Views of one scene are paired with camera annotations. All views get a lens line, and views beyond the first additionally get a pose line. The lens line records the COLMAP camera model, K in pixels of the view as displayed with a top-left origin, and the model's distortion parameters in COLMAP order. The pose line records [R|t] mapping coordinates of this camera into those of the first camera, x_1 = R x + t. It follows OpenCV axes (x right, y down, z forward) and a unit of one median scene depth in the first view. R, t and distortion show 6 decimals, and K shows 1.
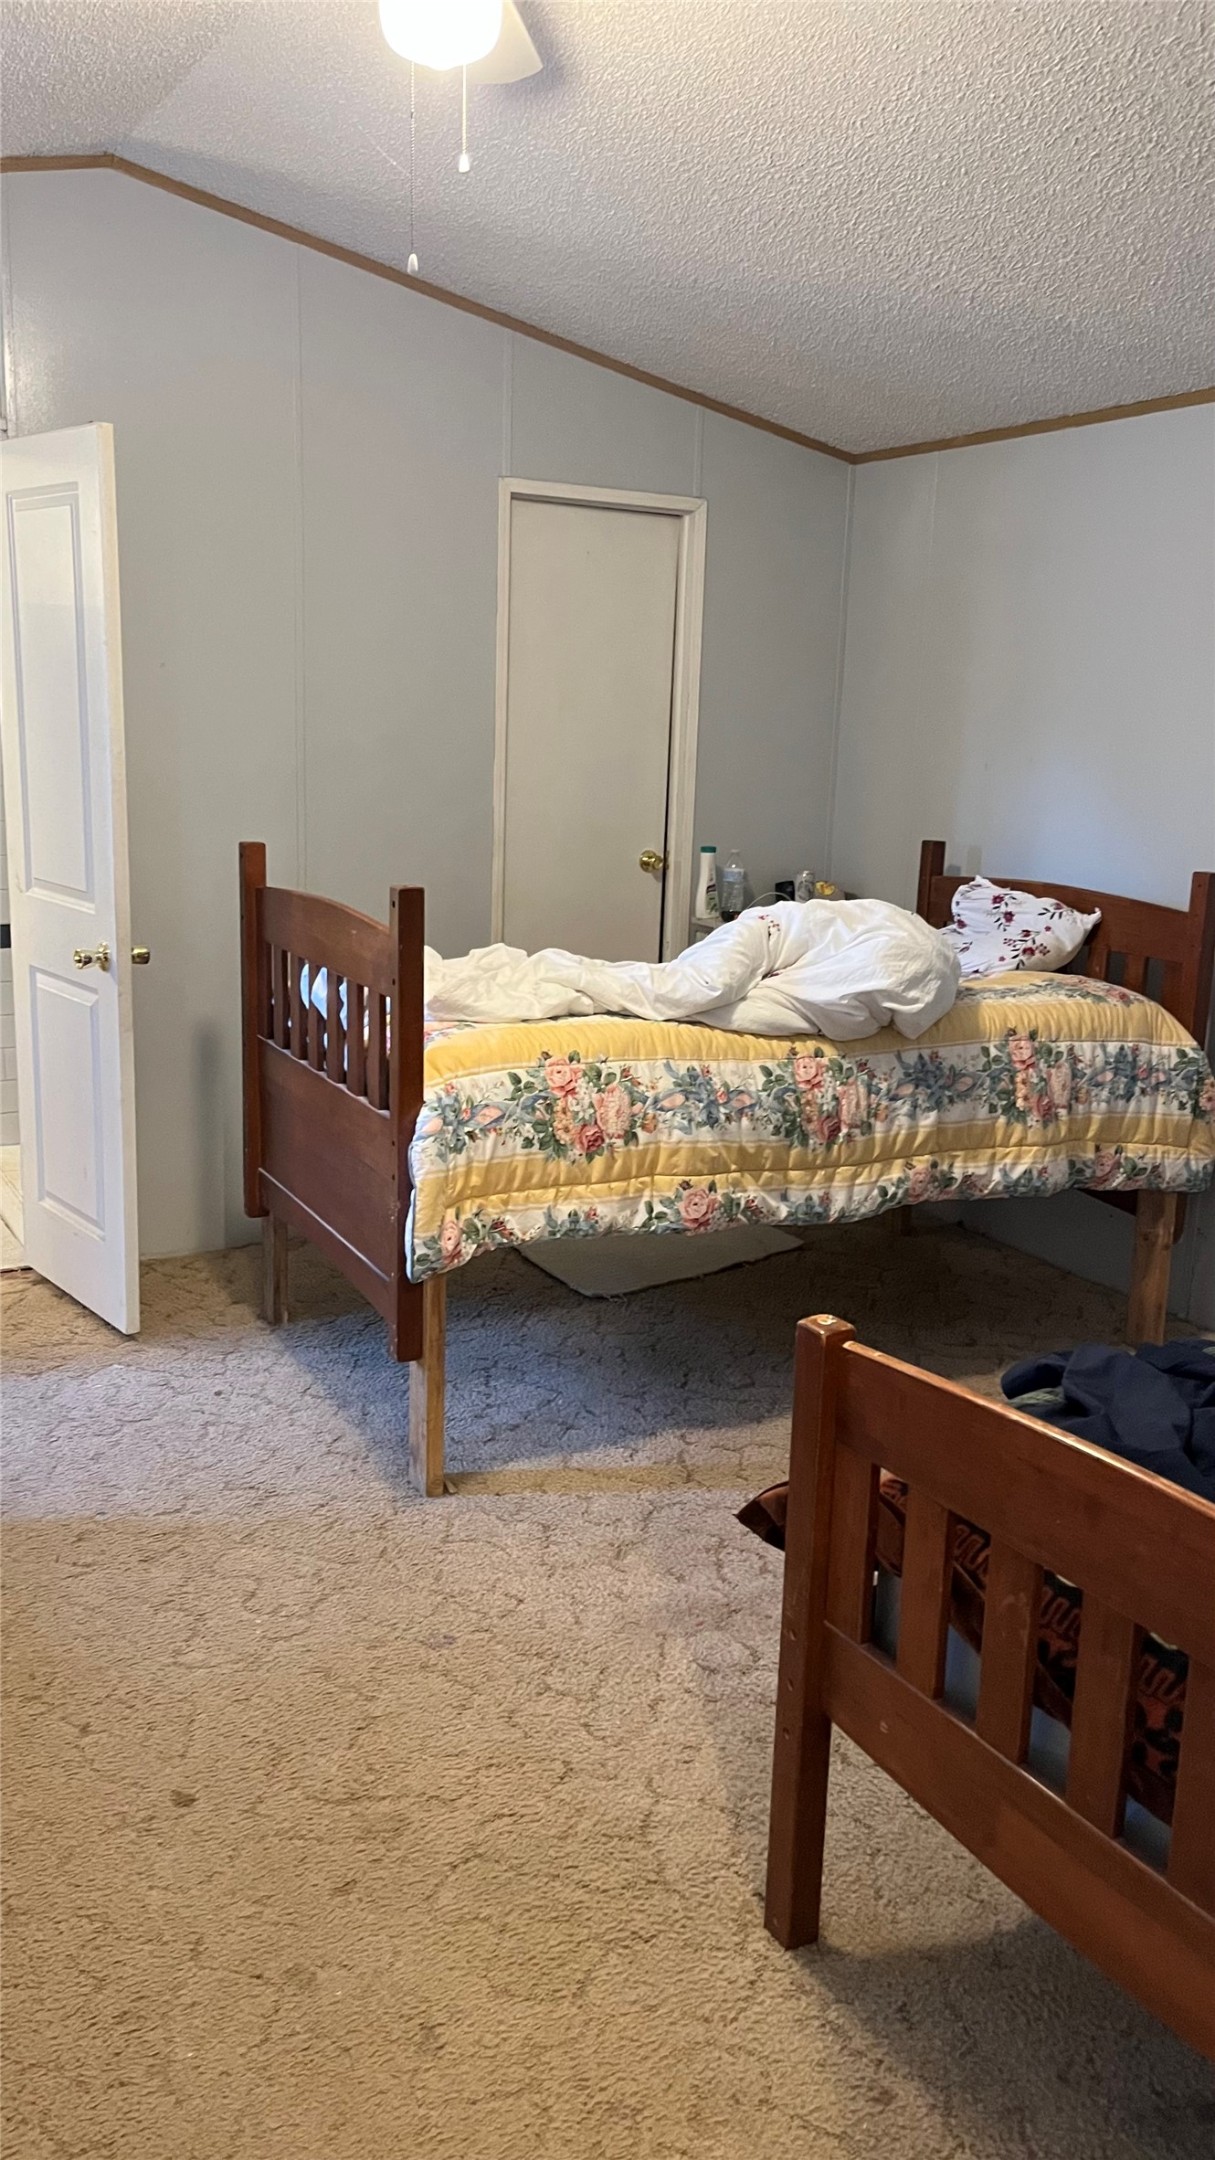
lens RADIAL K [[1633.1, 0, 606.4], [0, 1633.1, 1076.0], [0, 0, 1]] dist [0.045785, -0.037158]
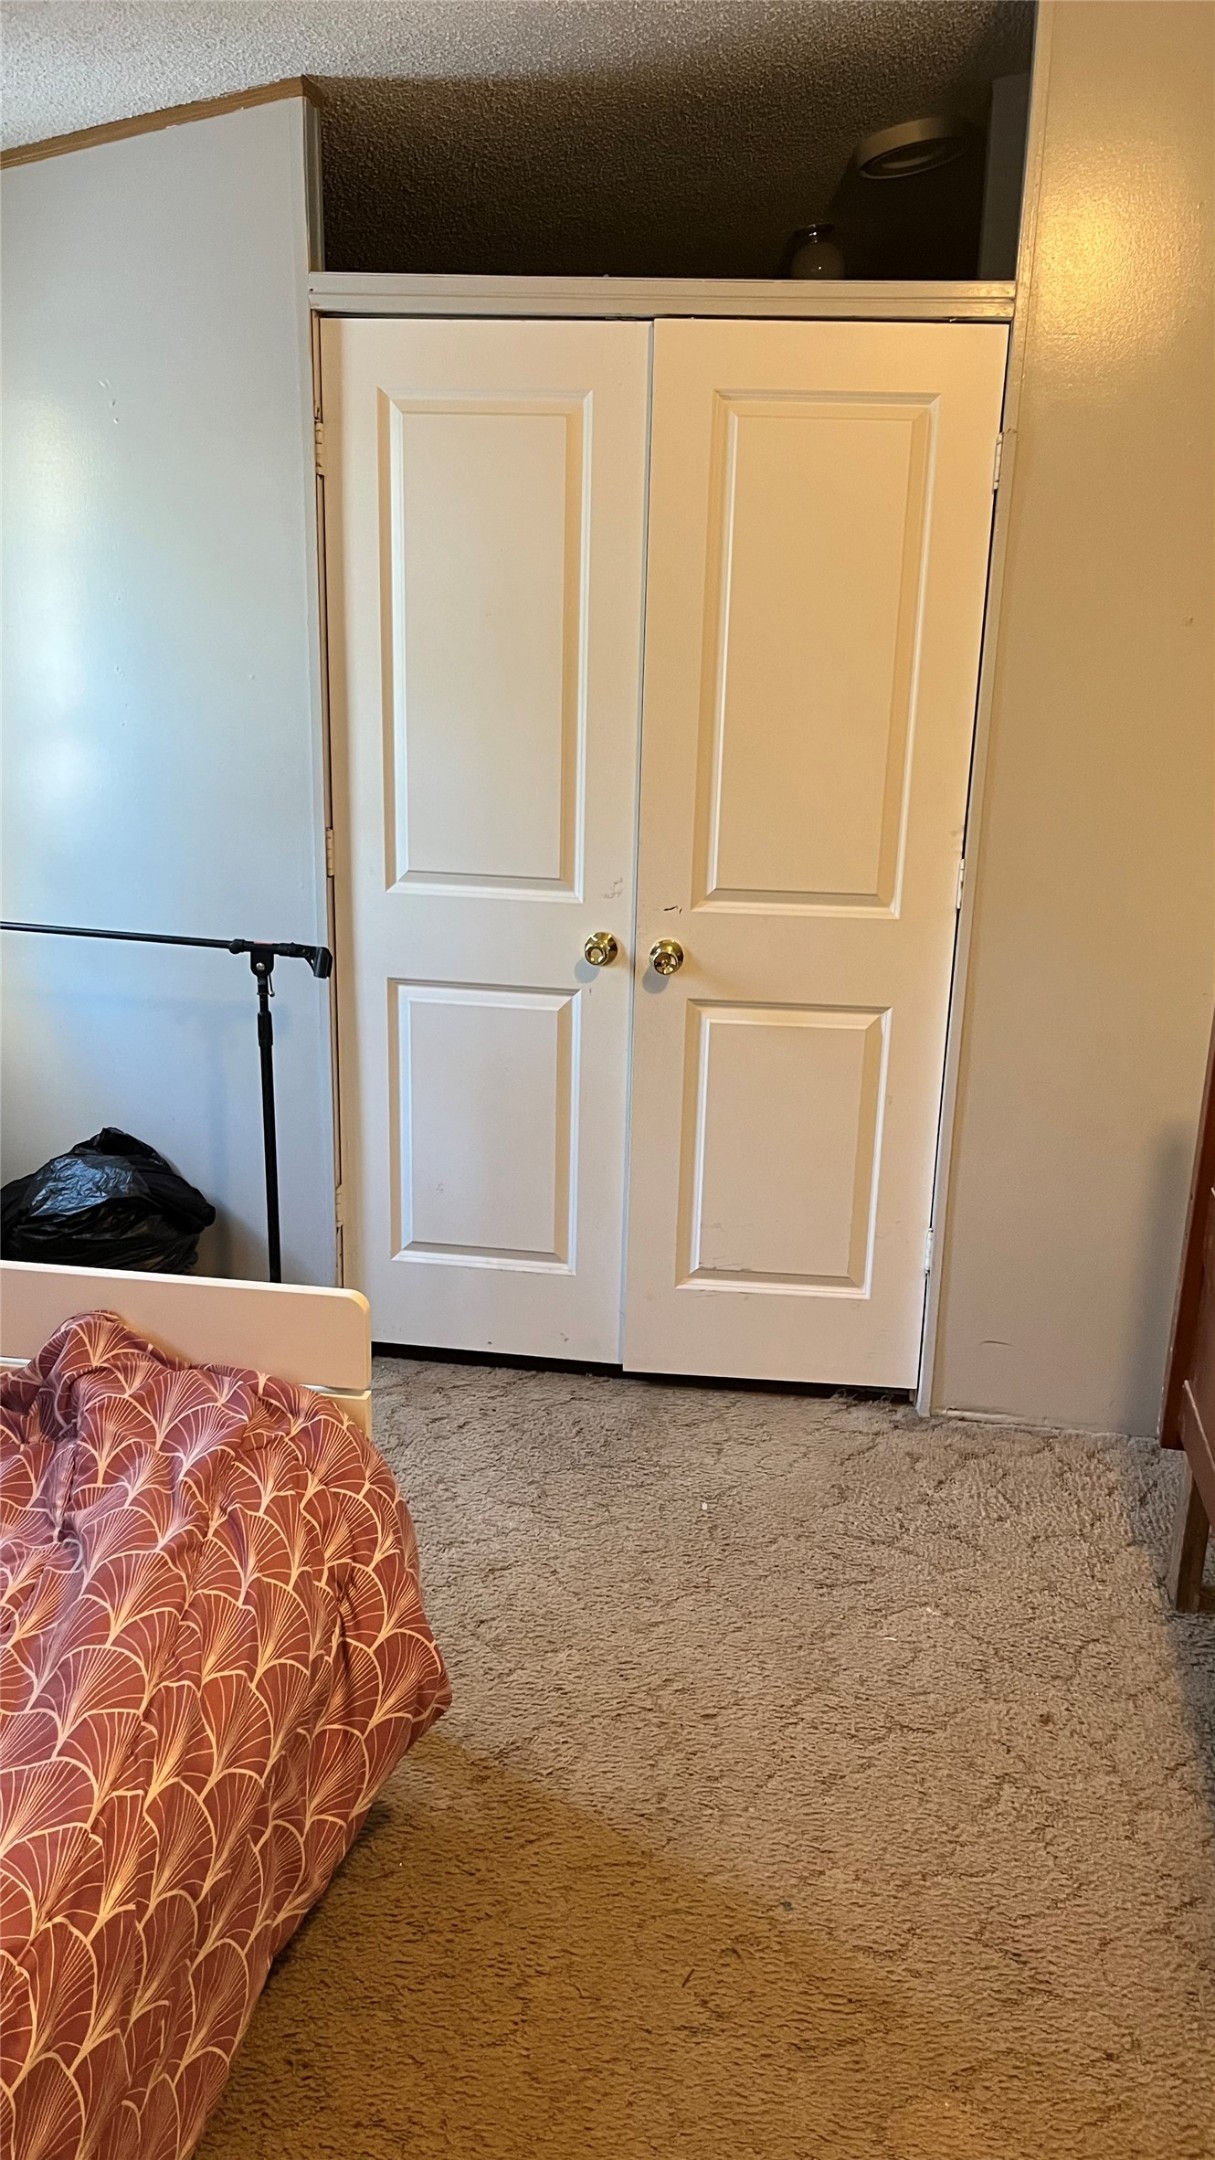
lens RADIAL K [[1633.1, 0, 610.6], [0, 1633.1, 1080.8], [0, 0, 1]] dist [0.045785, -0.037158]
pose [[0.778348, 0.160418, -0.606993, -0.007621], [-0.145843, 0.986558, 0.073715, -0.093944], [0.610659, 0.031149, 0.791281, 0.367952]]
